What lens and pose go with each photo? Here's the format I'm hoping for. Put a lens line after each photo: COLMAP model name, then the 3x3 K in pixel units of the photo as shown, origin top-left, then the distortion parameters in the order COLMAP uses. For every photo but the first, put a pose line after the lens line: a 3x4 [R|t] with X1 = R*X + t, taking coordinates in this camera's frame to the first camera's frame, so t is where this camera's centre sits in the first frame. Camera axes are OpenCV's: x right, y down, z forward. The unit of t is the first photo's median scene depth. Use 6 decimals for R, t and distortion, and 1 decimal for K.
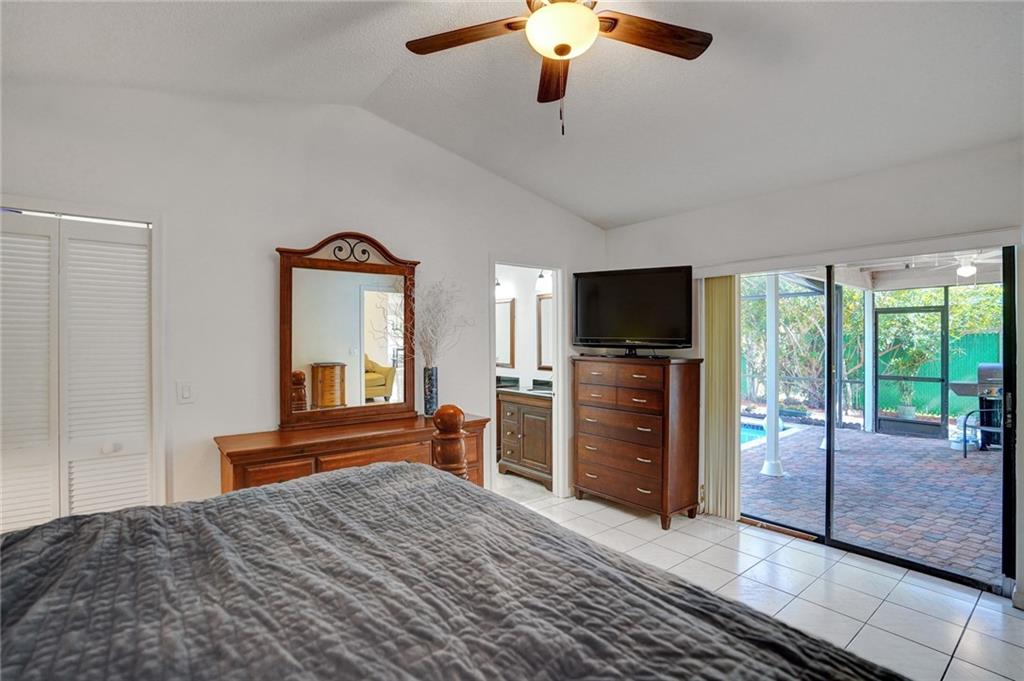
lens RADIAL K [[476.4, 0, 512.4], [0, 476.4, 340.0], [0, 0, 1]] dist [-0.059212, 0.020012]
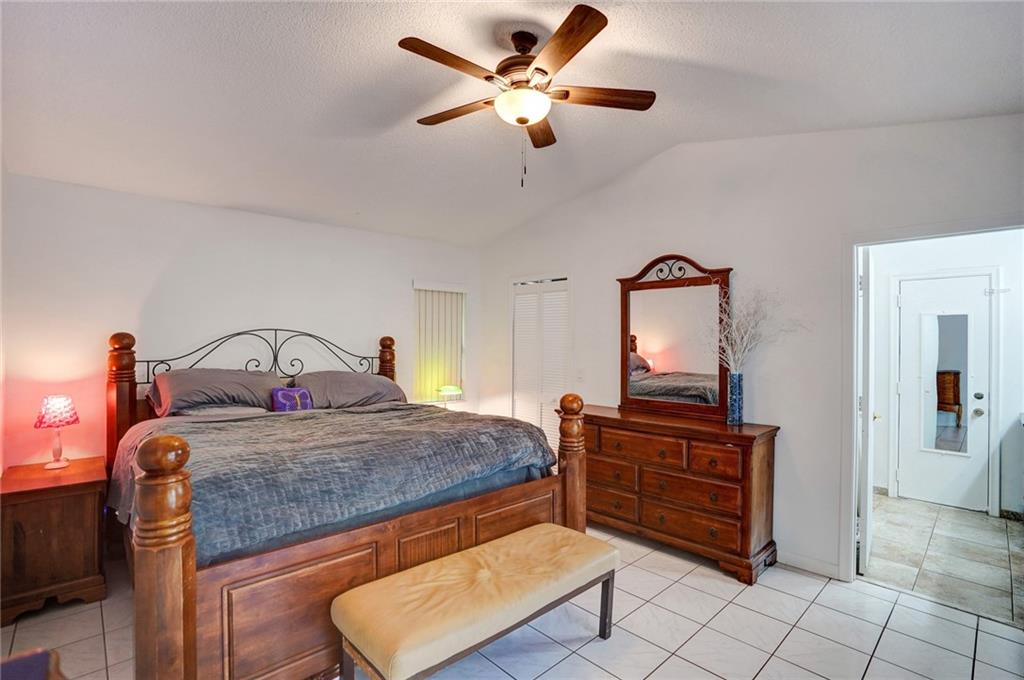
lens RADIAL K [[476.4, 0, 511.3], [0, 476.4, 336.1], [0, 0, 1]] dist [-0.059212, 0.020012]
pose [[0.099683, 0.003646, -0.995013, 0.836371], [-0.000076, 0.999993, 0.003657, -0.026323], [0.995019, -0.000289, 0.099683, 0.489717]]
